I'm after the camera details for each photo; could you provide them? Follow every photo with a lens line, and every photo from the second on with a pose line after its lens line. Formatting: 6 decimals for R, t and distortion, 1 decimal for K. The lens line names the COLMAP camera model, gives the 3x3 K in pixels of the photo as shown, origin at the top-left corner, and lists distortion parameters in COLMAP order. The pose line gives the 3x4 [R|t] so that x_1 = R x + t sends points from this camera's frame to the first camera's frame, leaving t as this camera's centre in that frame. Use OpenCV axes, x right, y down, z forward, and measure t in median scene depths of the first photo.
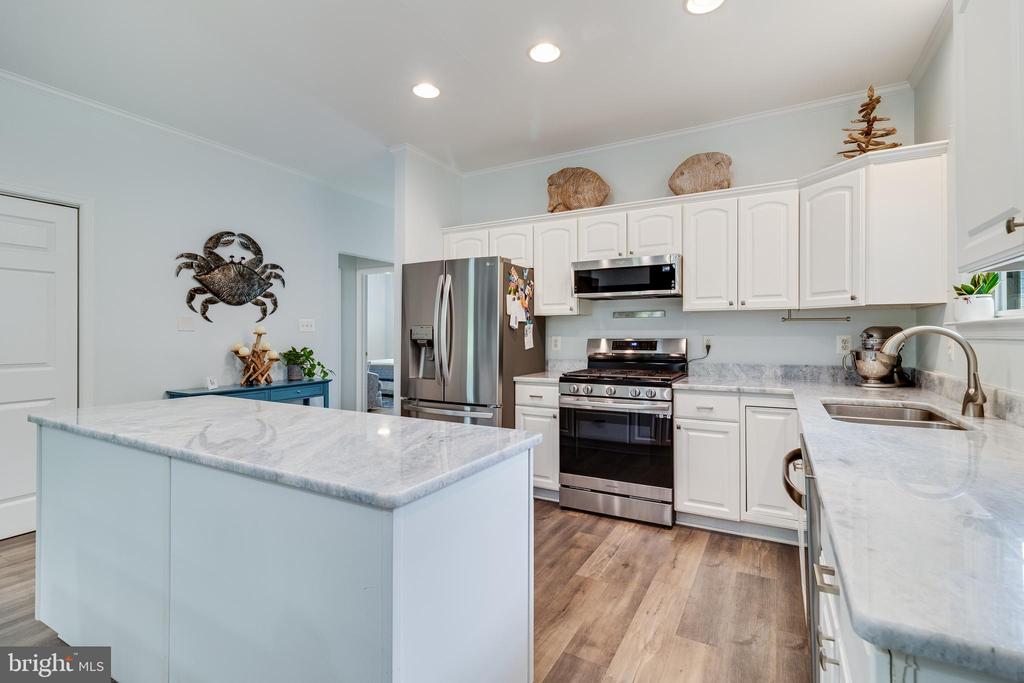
lens RADIAL K [[469.2, 0, 512.0], [0, 469.2, 336.7], [0, 0, 1]] dist [-0.000280, 0.000613]
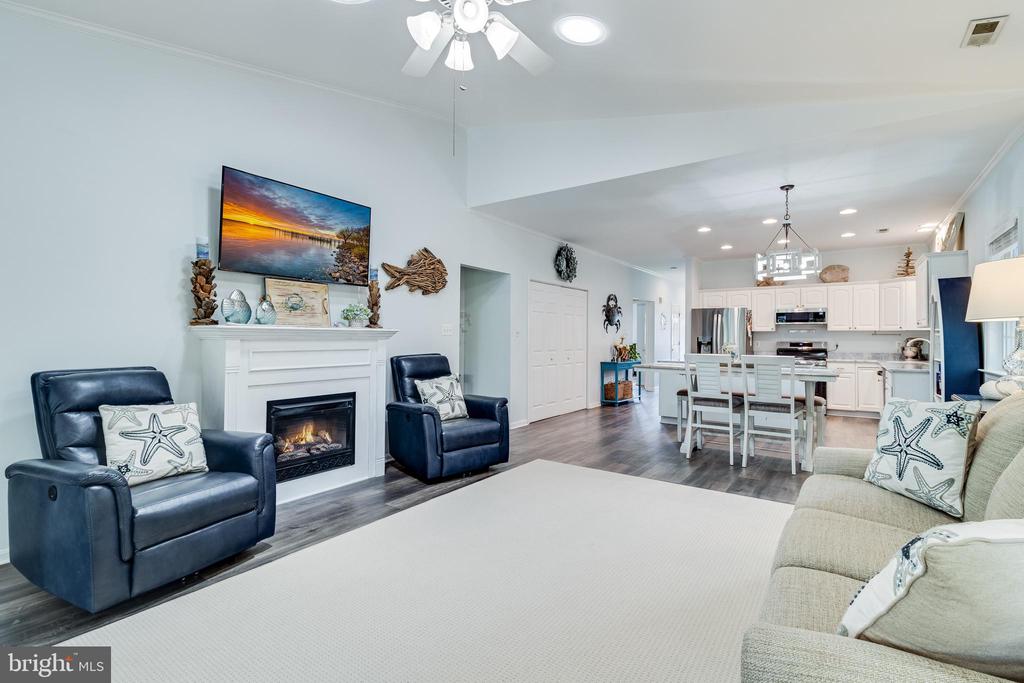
lens RADIAL K [[469.2, 0, 505.6], [0, 469.2, 335.0], [0, 0, 1]] dist [-0.000280, 0.000613]
pose [[0.993599, 0.006450, -0.112779, -1.046672], [-0.007834, 0.999899, -0.011839, 0.010278], [0.112691, 0.012647, 0.993550, -1.649154]]
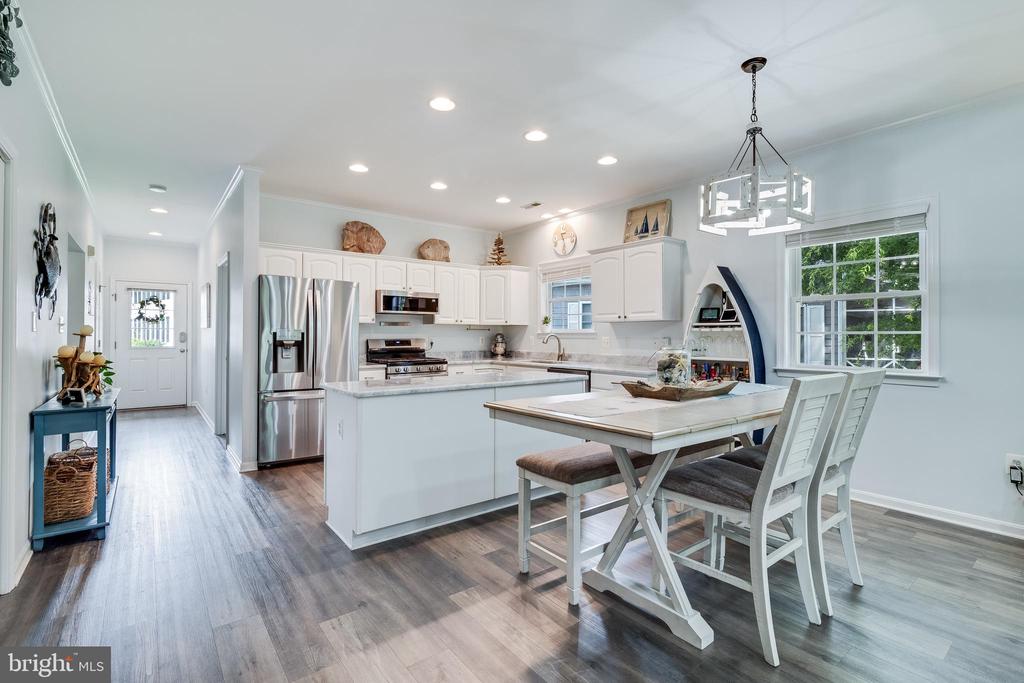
lens RADIAL K [[469.2, 0, 516.7], [0, 469.2, 333.6], [0, 0, 1]] dist [-0.000280, 0.000613]
pose [[0.382094, 0.004799, 0.924111, -1.232804], [0.001349, 0.999983, -0.005751, -0.004742], [-0.924122, 0.003444, 0.382081, -0.004978]]
